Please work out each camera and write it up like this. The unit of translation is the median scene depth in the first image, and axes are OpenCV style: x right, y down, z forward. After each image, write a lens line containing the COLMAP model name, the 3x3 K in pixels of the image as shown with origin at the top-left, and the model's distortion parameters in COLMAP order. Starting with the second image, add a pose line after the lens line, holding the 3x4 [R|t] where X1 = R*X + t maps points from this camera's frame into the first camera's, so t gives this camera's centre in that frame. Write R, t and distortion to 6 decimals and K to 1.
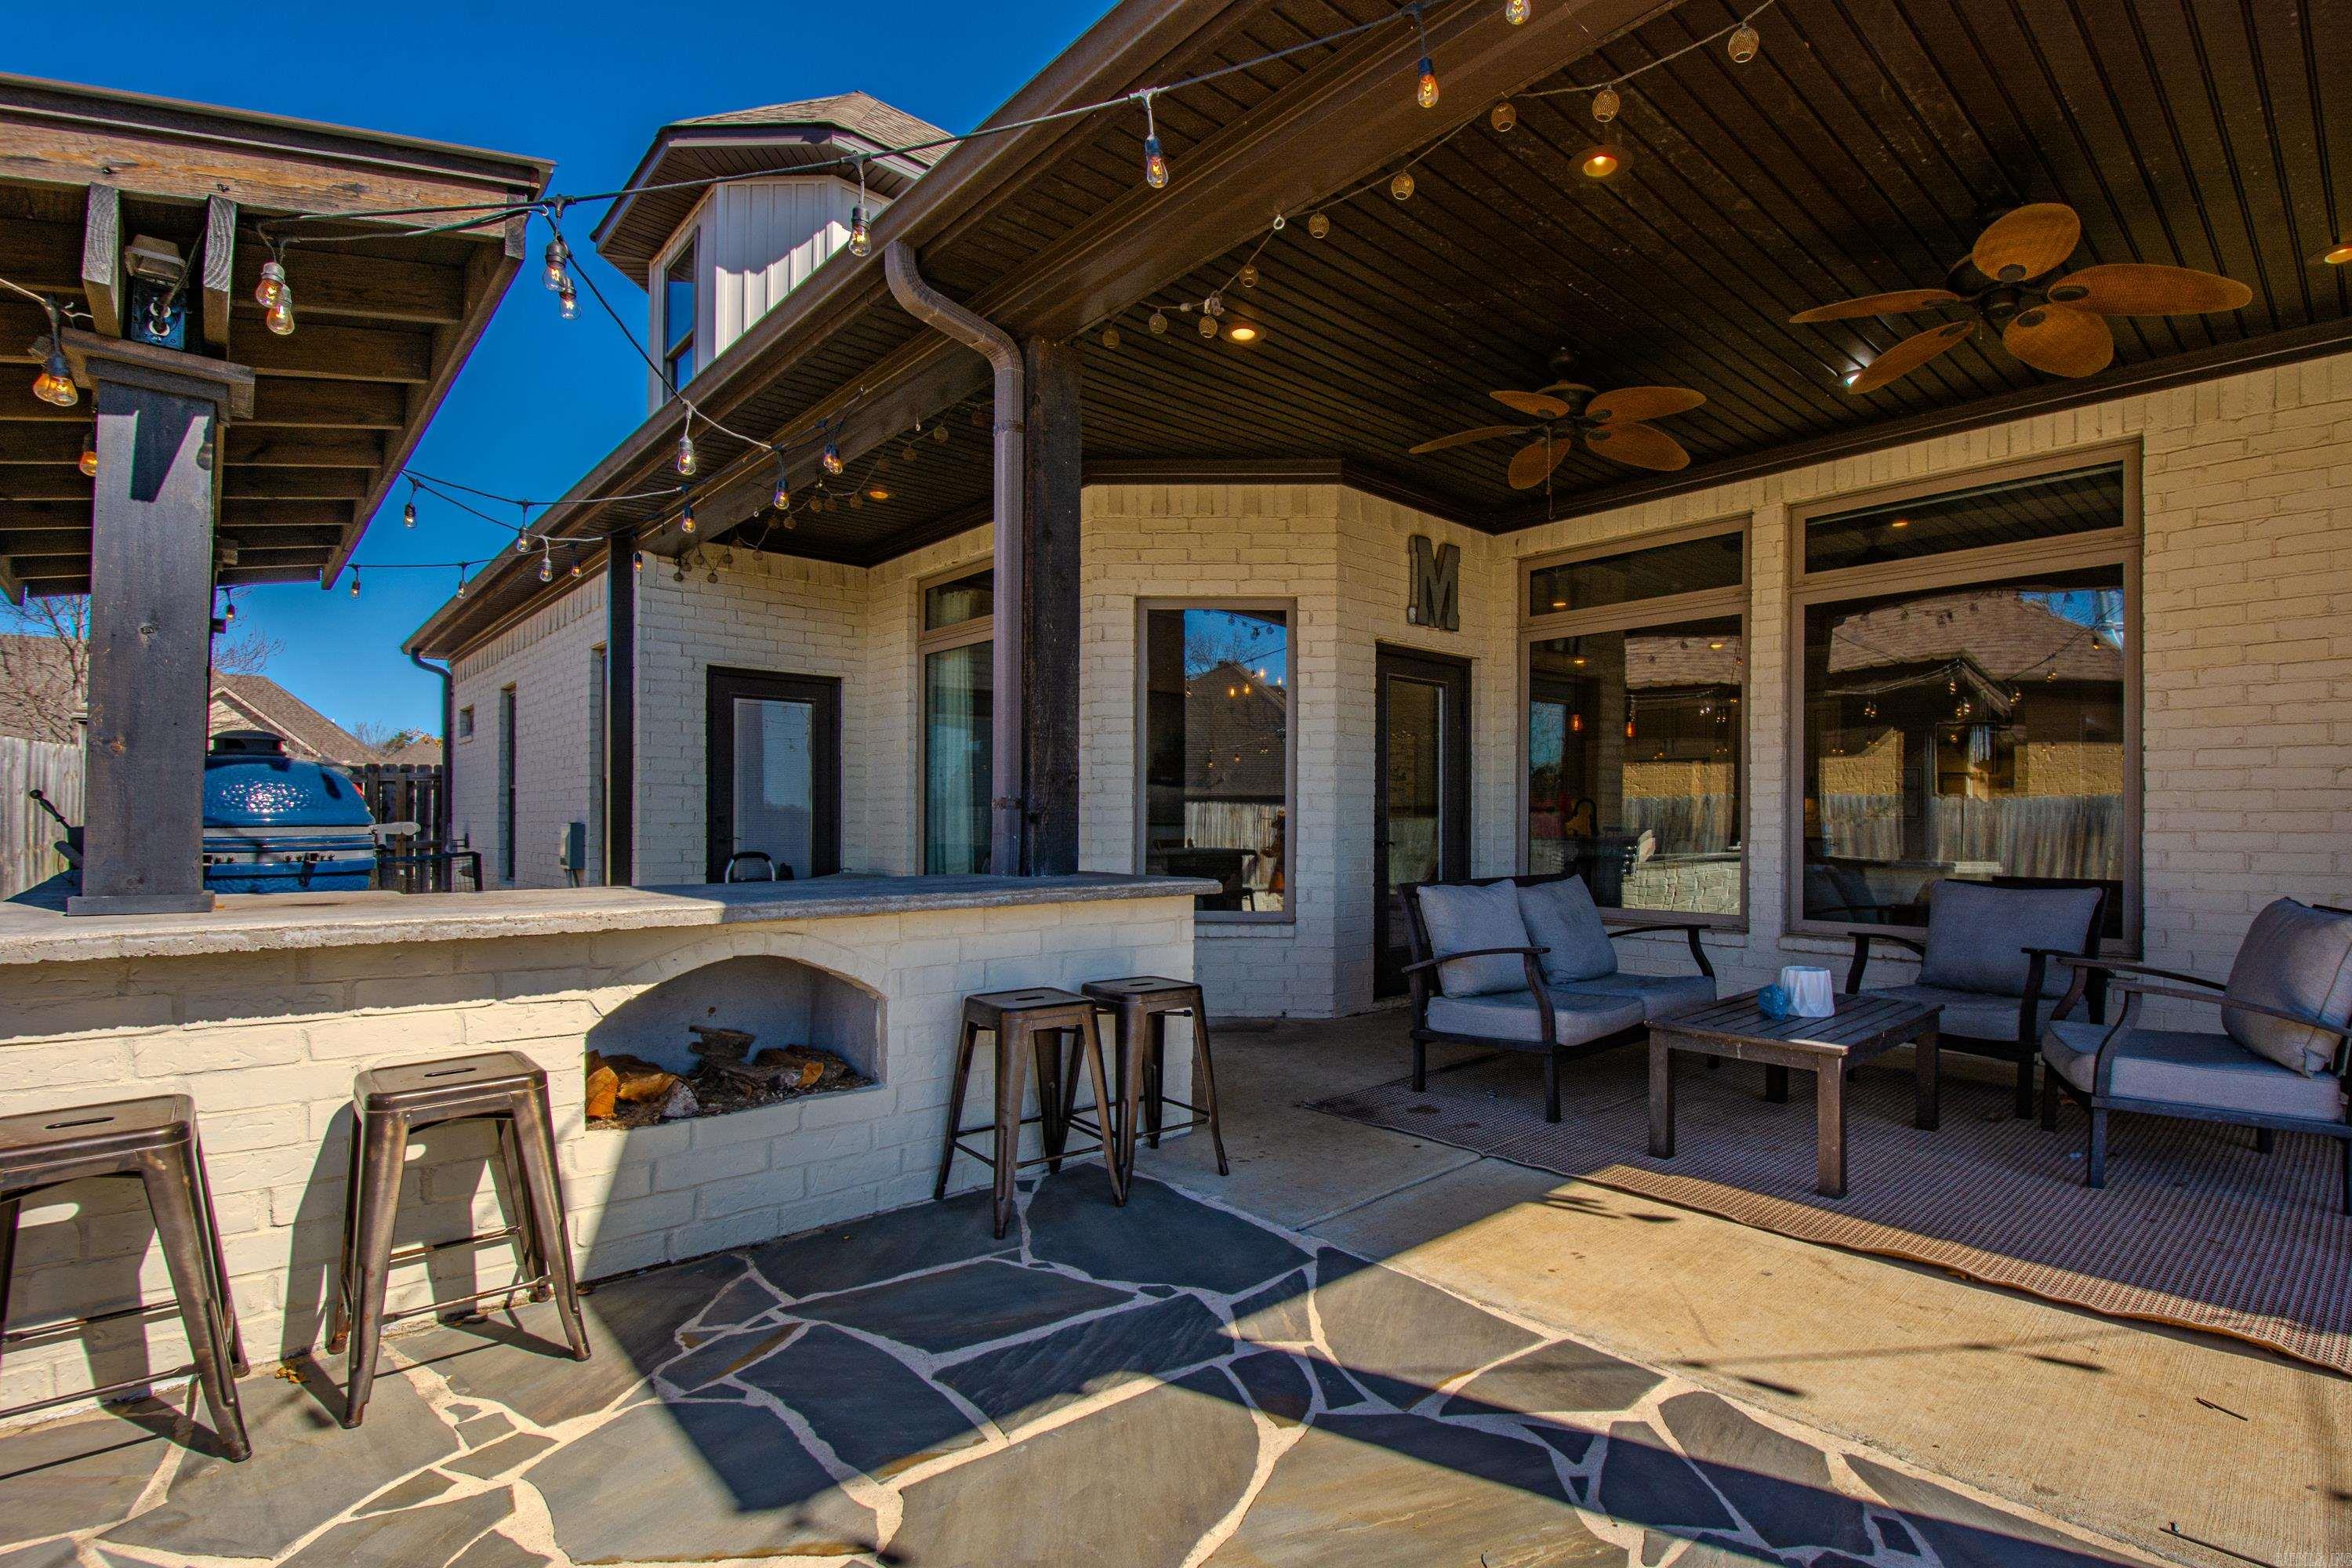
lens RADIAL K [[1140.1, 0, 1188.9], [0, 1140.1, 769.5], [0, 0, 1]] dist [-0.002332, -0.004366]
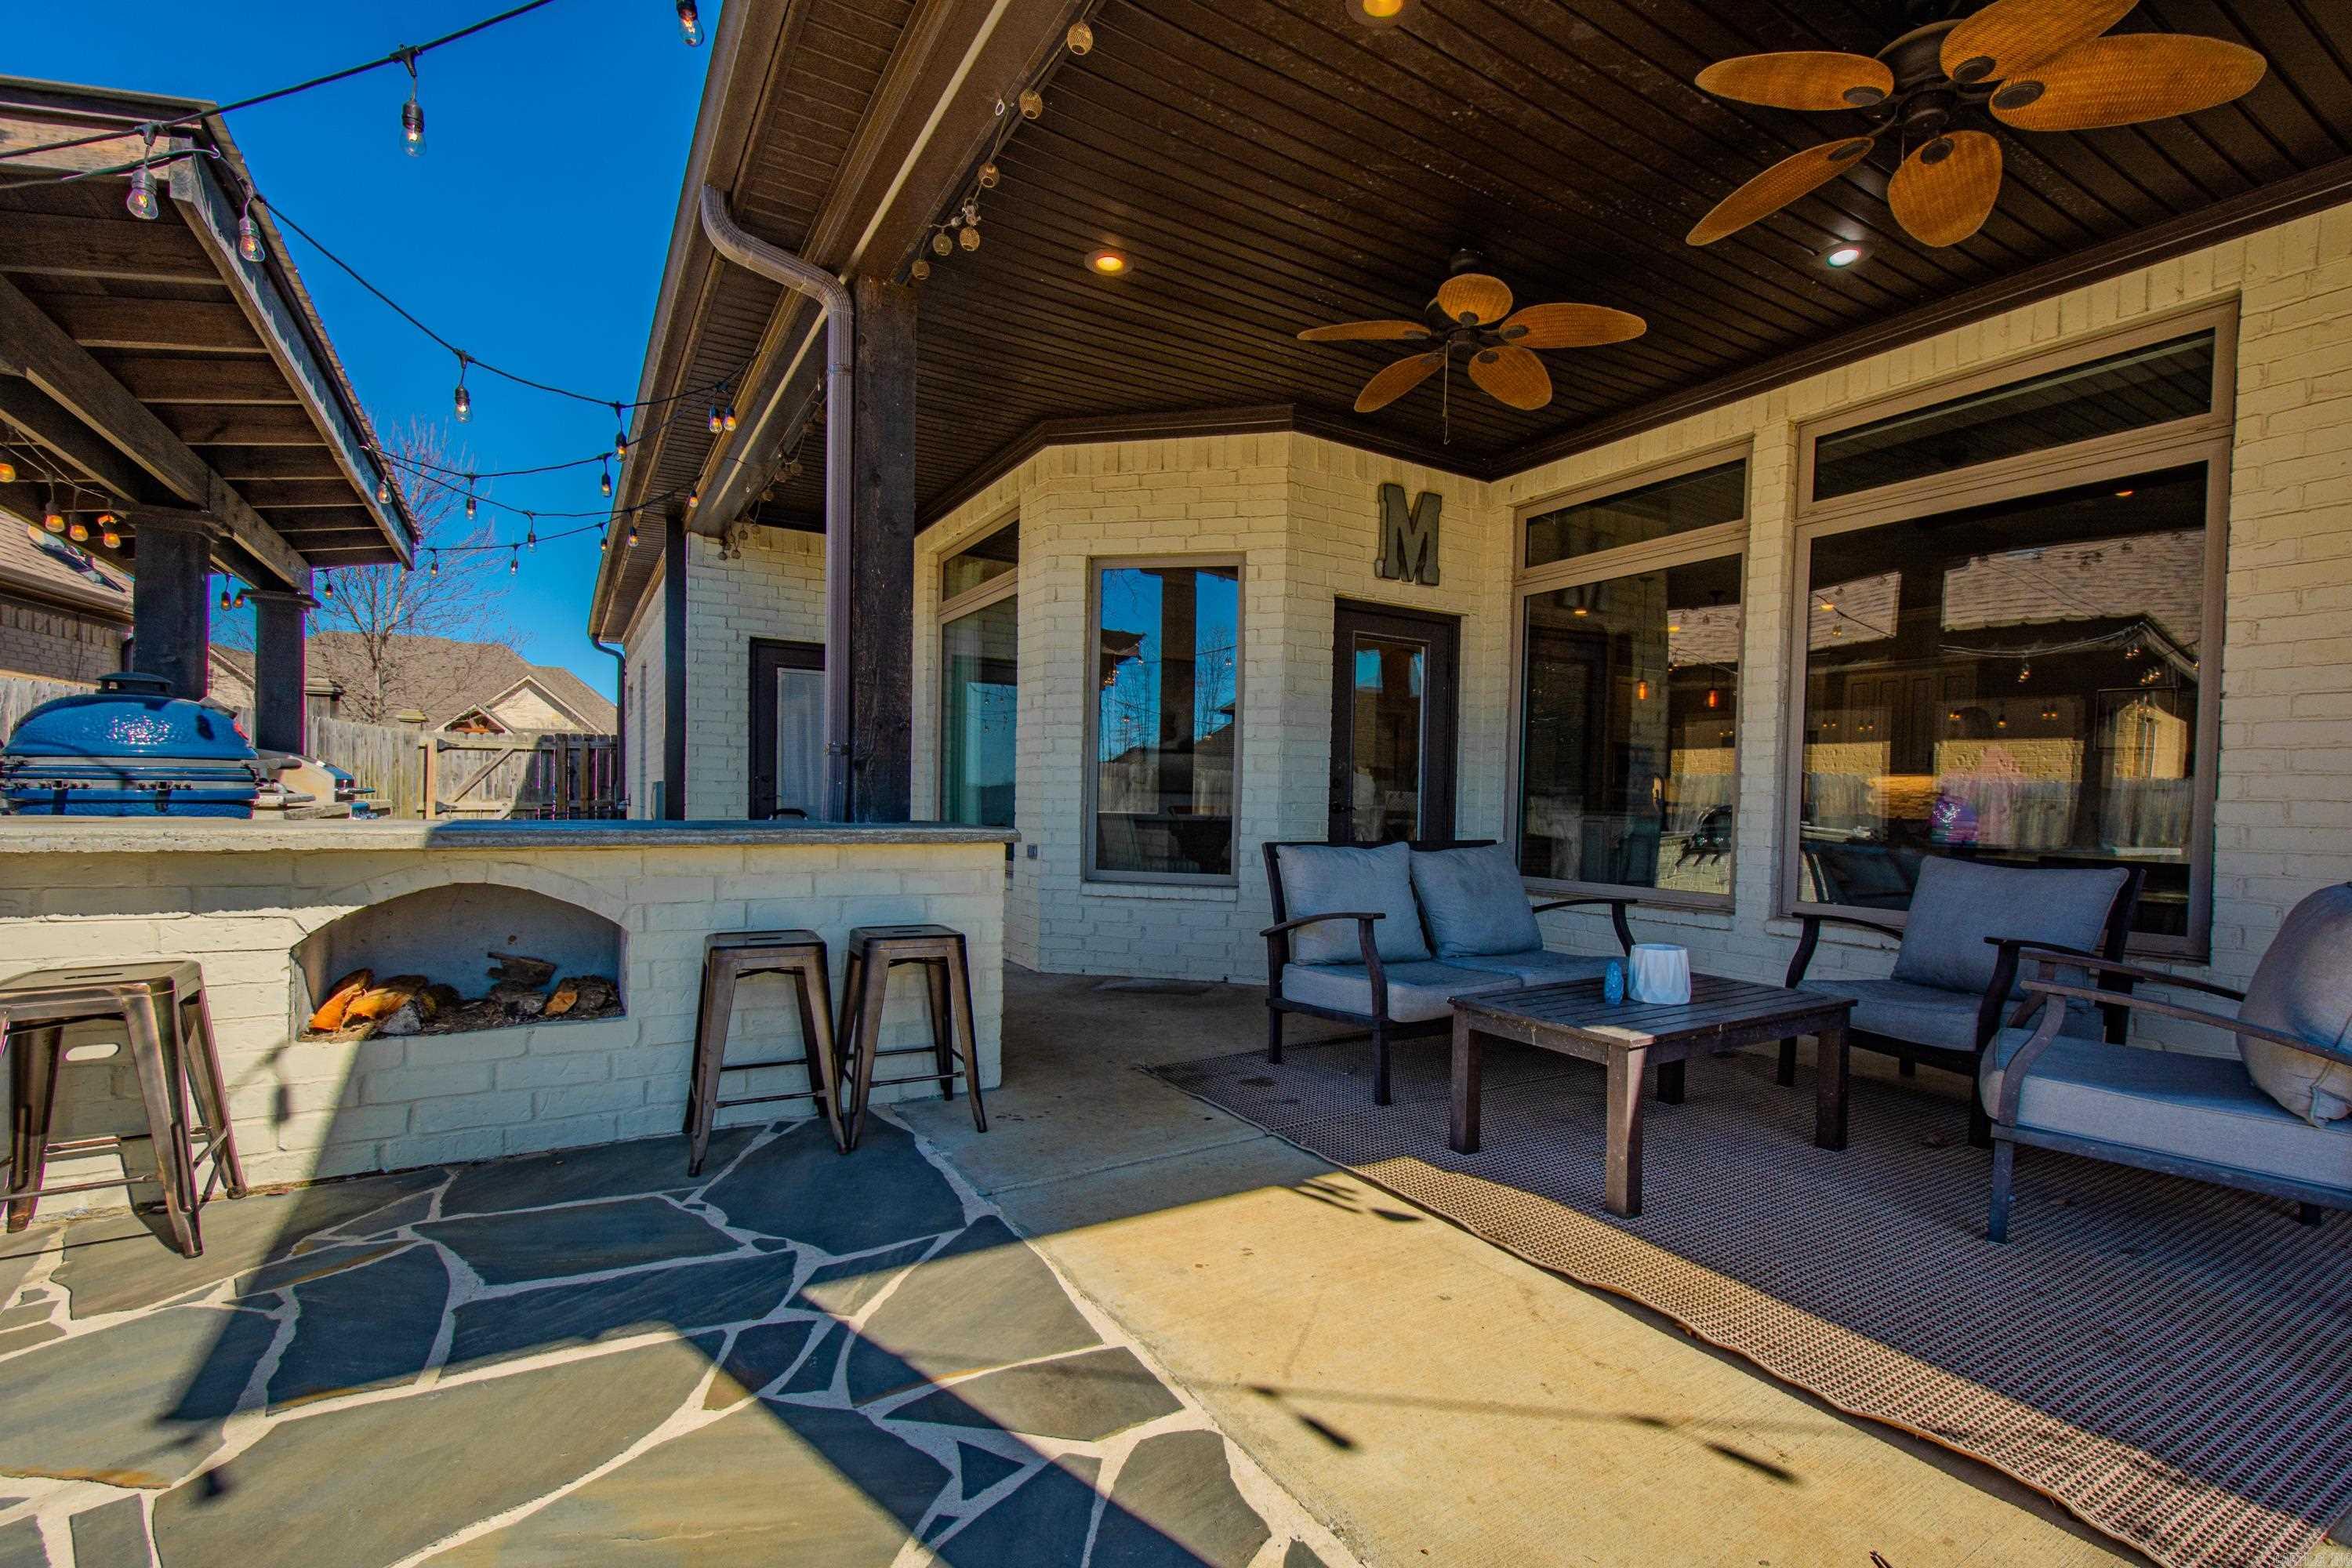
lens RADIAL K [[1067.8, 0, 1172.0], [0, 1067.8, 785.0], [0, 0, 1]] dist [0.008631, 0.001017]
pose [[0.978512, 0.013256, -0.205765, 0.324635], [-0.007463, 0.999554, 0.028905, 0.031030], [0.206056, -0.026748, 0.978174, 0.137490]]
